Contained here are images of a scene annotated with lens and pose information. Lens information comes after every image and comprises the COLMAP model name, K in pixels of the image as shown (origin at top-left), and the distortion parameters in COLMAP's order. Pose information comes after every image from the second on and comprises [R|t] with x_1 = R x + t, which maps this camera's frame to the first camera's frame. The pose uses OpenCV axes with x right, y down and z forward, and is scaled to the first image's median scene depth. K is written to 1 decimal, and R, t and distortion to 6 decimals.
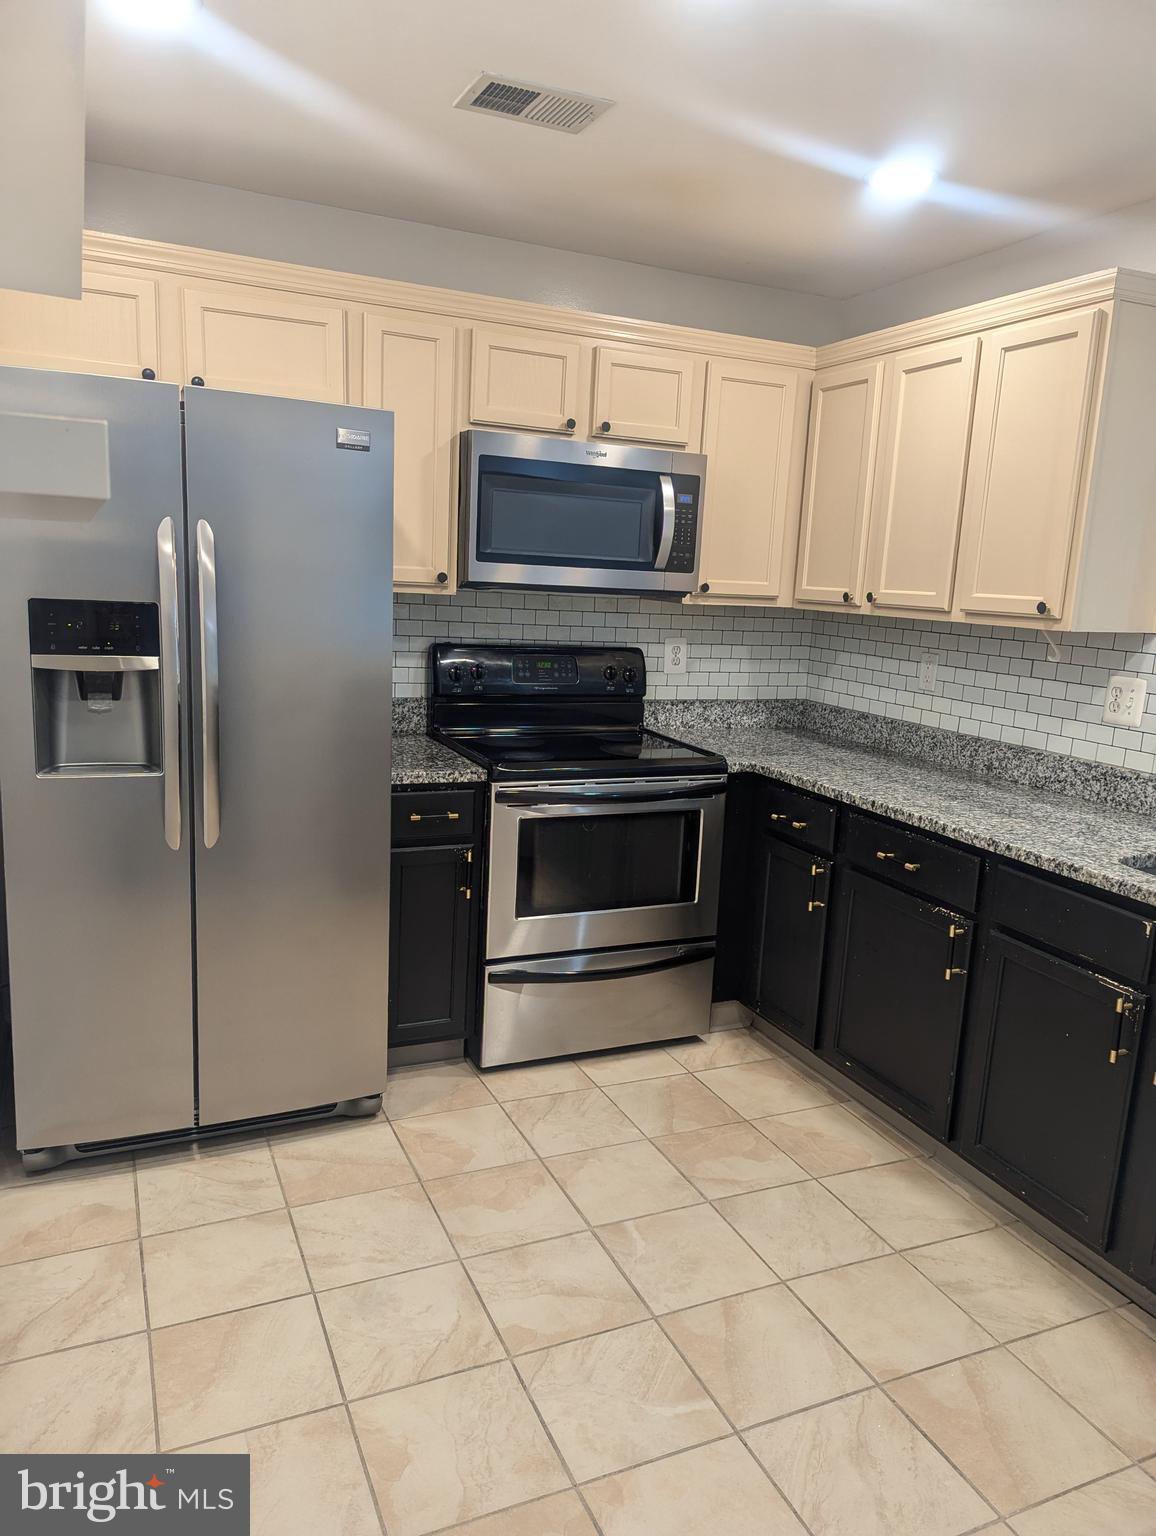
lens RADIAL K [[1082.6, 0, 581.2], [0, 1082.6, 774.8], [0, 0, 1]] dist [0.068364, -0.067026]
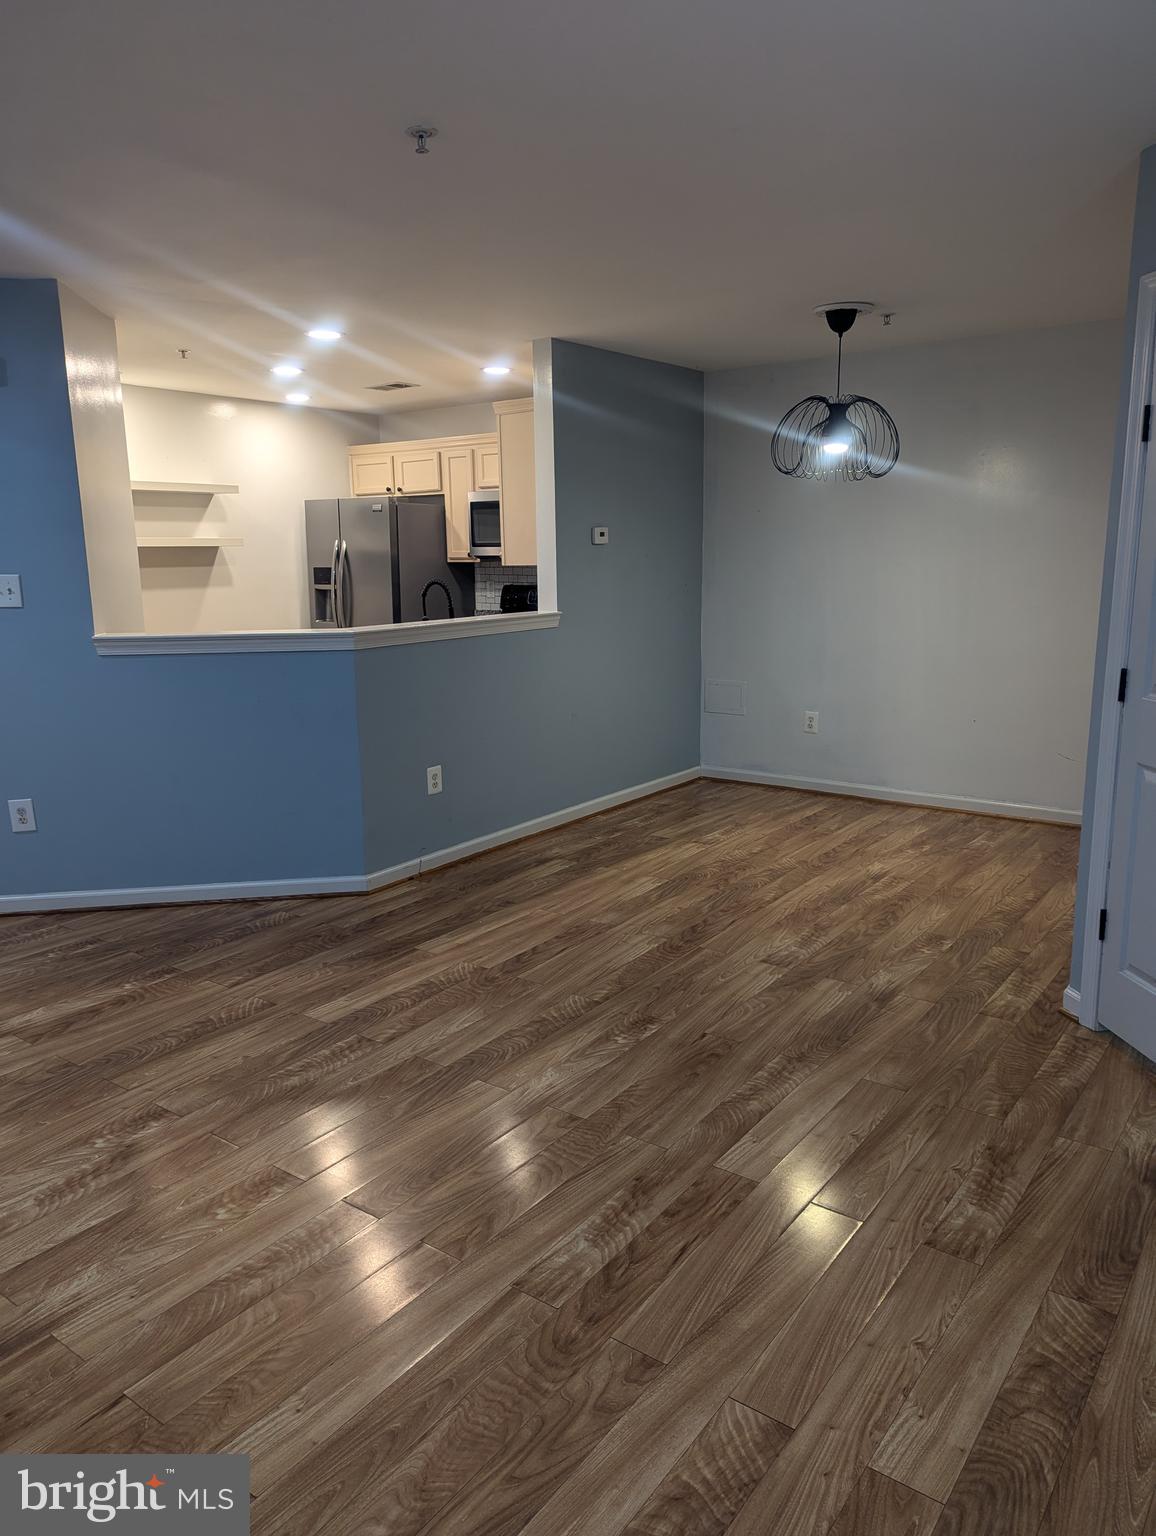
lens RADIAL K [[1082.6, 0, 581.2], [0, 1082.6, 774.8], [0, 0, 1]] dist [0.068364, -0.067026]
pose [[0.488489, 0.123921, -0.863726, 2.218801], [-0.123791, 0.989694, 0.071982, 0.098517], [0.863744, 0.071759, 0.498795, 0.065033]]
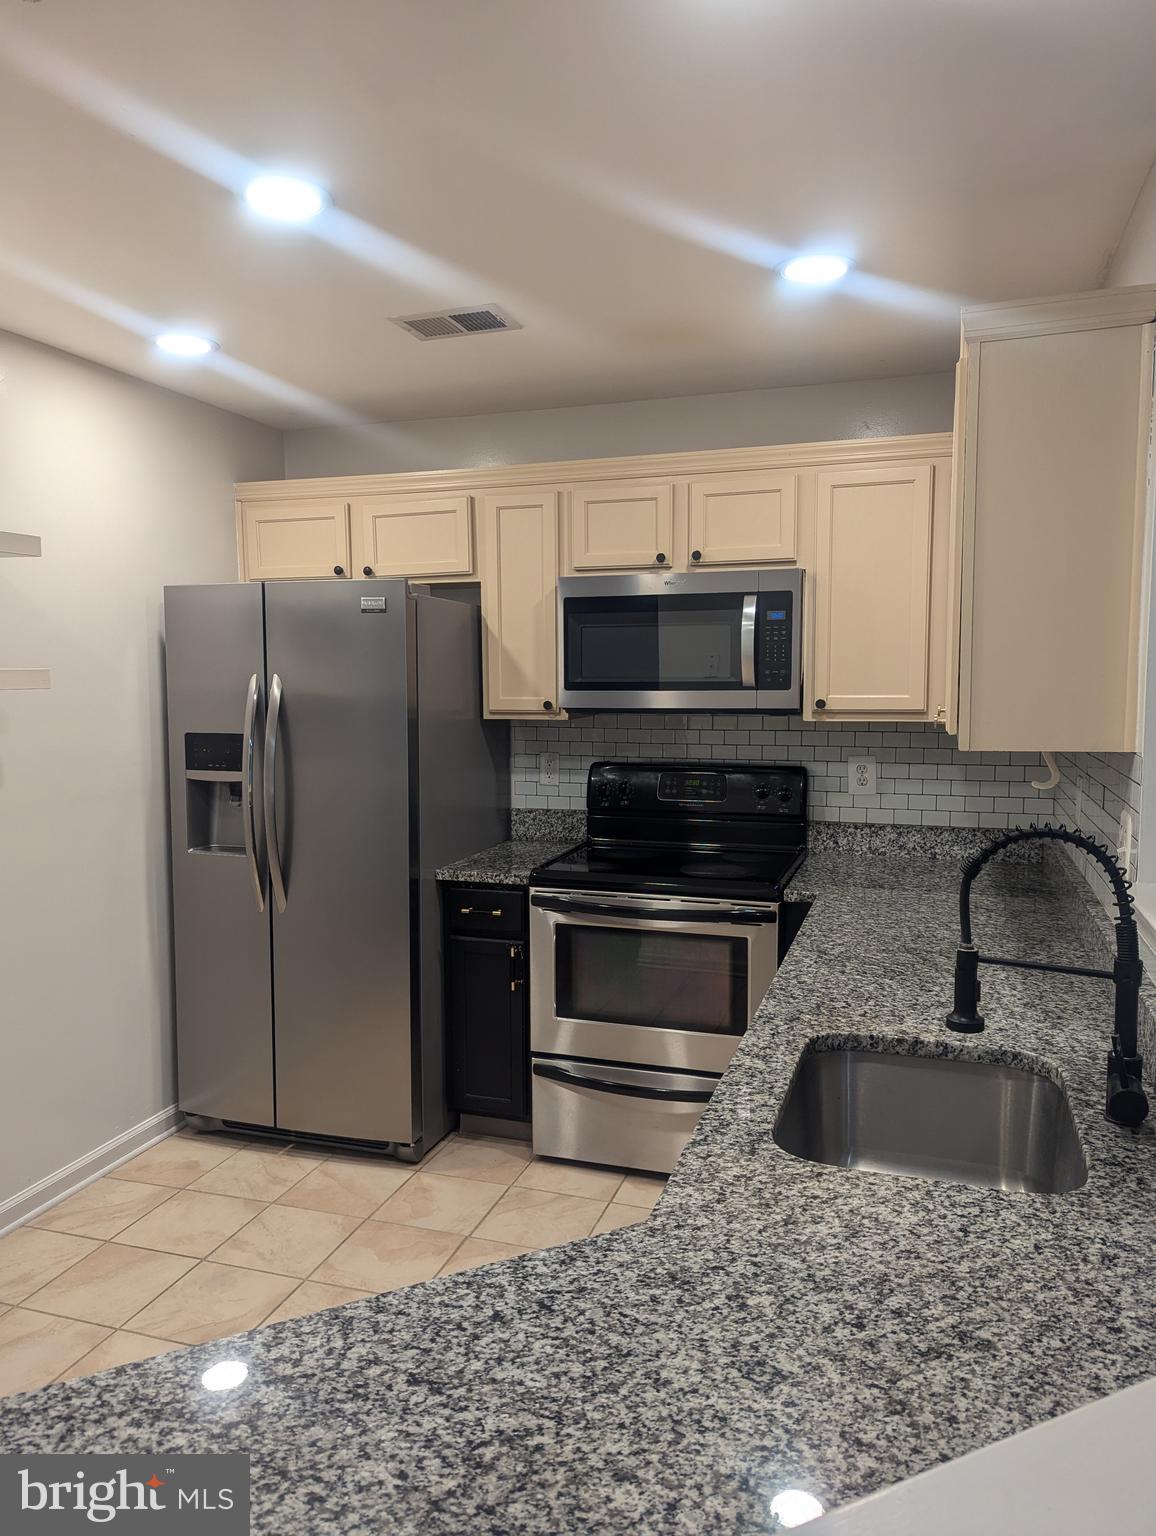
lens RADIAL K [[1082.6, 0, 581.2], [0, 1082.6, 774.8], [0, 0, 1]] dist [0.068364, -0.067026]
pose [[0.732648, 0.011172, -0.680516, 0.709950], [-0.083430, 0.993799, -0.073507, -0.029492], [0.675475, 0.110630, 0.729036, 0.215231]]
